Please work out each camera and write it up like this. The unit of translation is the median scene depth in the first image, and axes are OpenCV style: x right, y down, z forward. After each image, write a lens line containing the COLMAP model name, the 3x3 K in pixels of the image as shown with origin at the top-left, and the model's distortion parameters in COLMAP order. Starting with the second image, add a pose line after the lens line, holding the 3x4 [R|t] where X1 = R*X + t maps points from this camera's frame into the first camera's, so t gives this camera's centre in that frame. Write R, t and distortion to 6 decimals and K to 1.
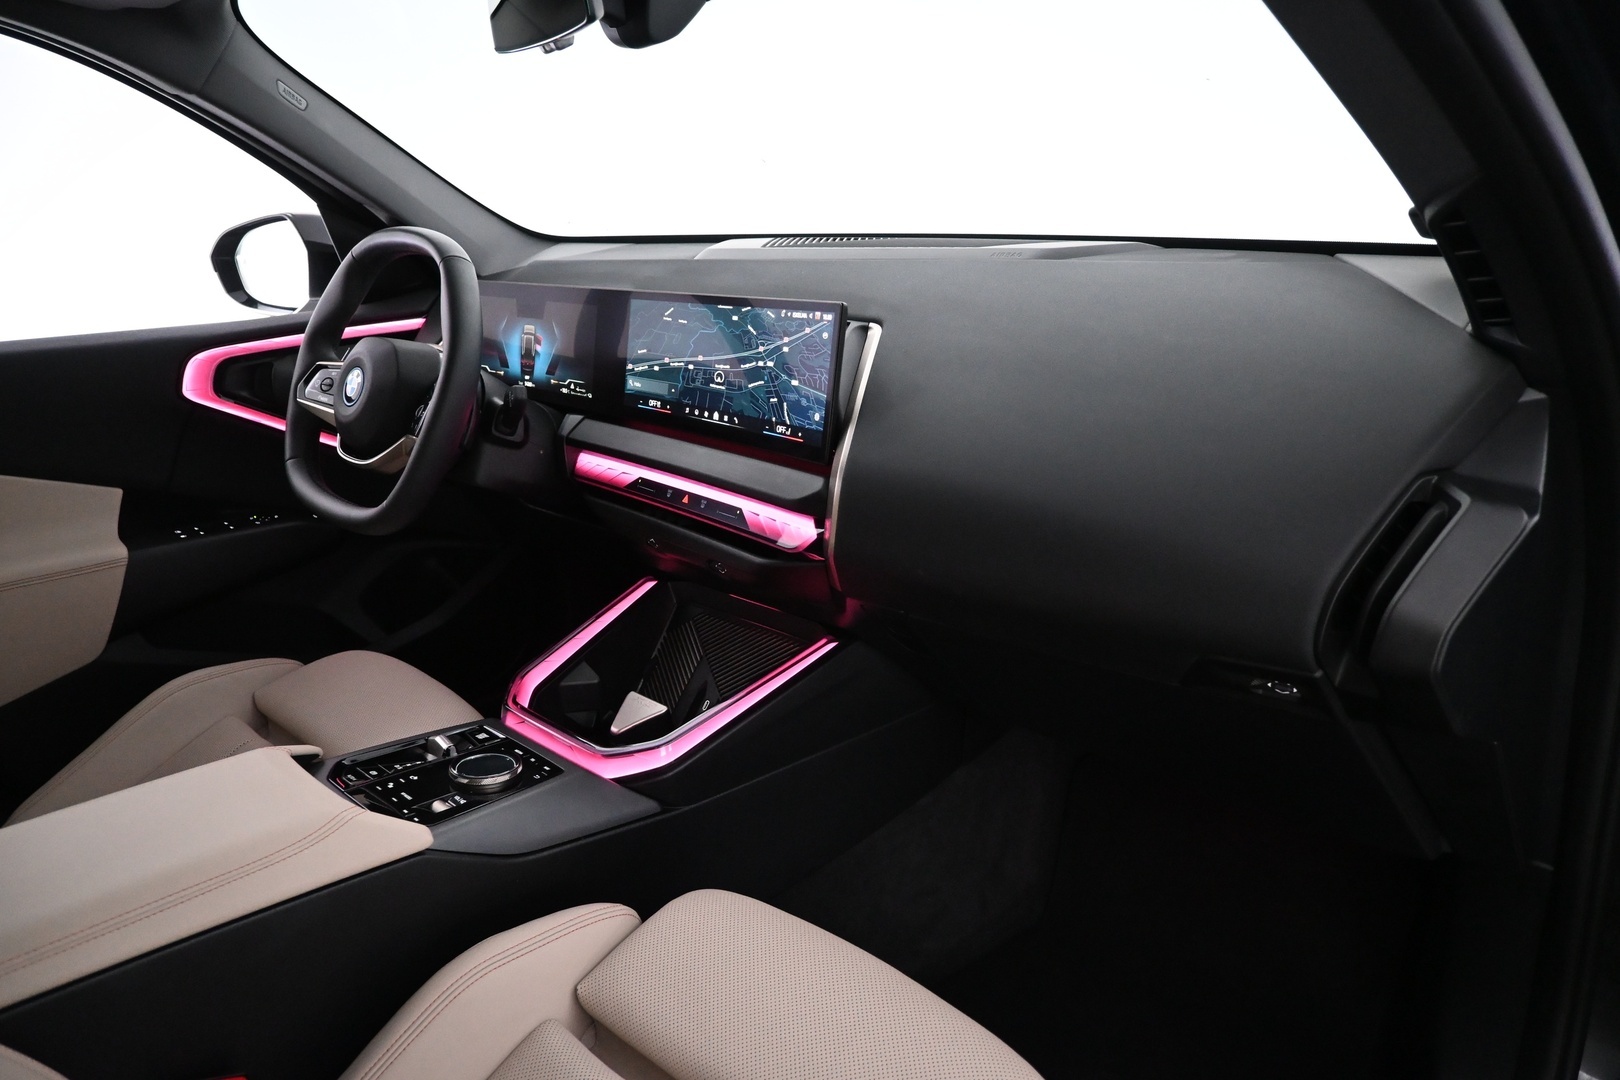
lens RADIAL K [[1095.4, 0, 810.0], [0, 1095.4, 540.0], [0, 0, 1]] dist [-0.006624, -0.004819]
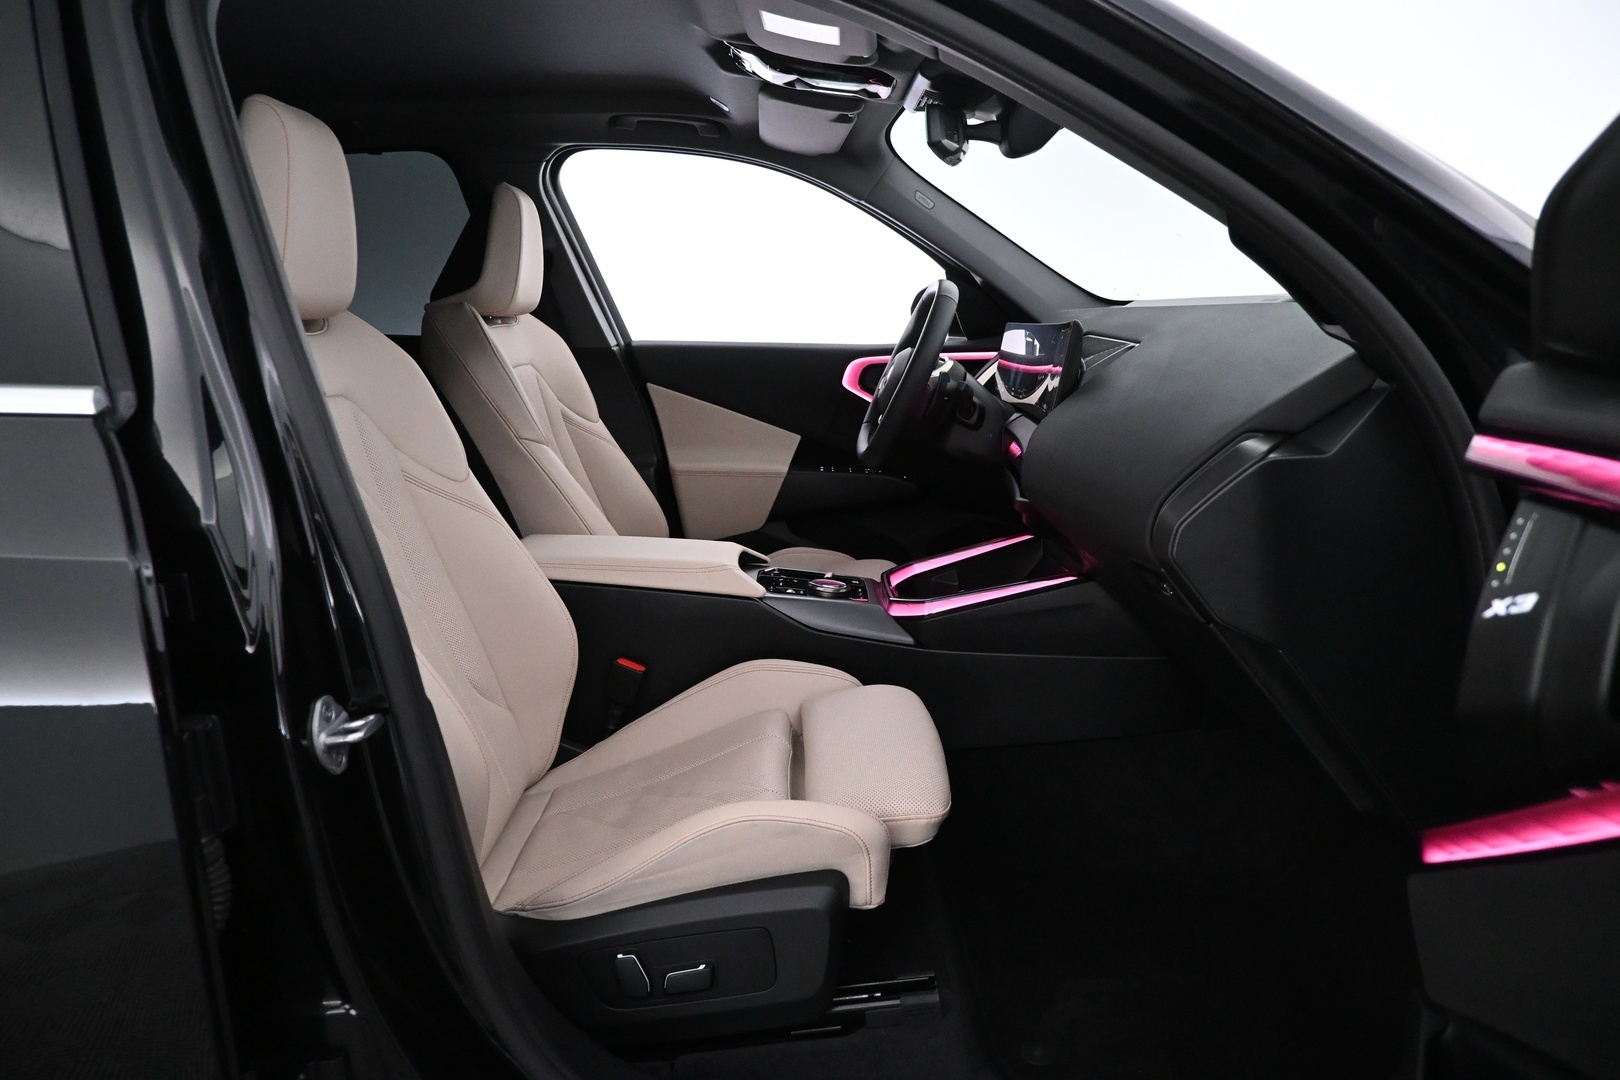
lens RADIAL K [[1095.4, 0, 810.0], [0, 1095.4, 540.0], [0, 0, 1]] dist [-0.006624, -0.004819]
pose [[0.687357, 0.180960, -0.703416, 0.758183], [-0.258609, 0.965973, -0.004200, 0.143659], [0.678721, 0.184796, 0.710766, -0.181766]]
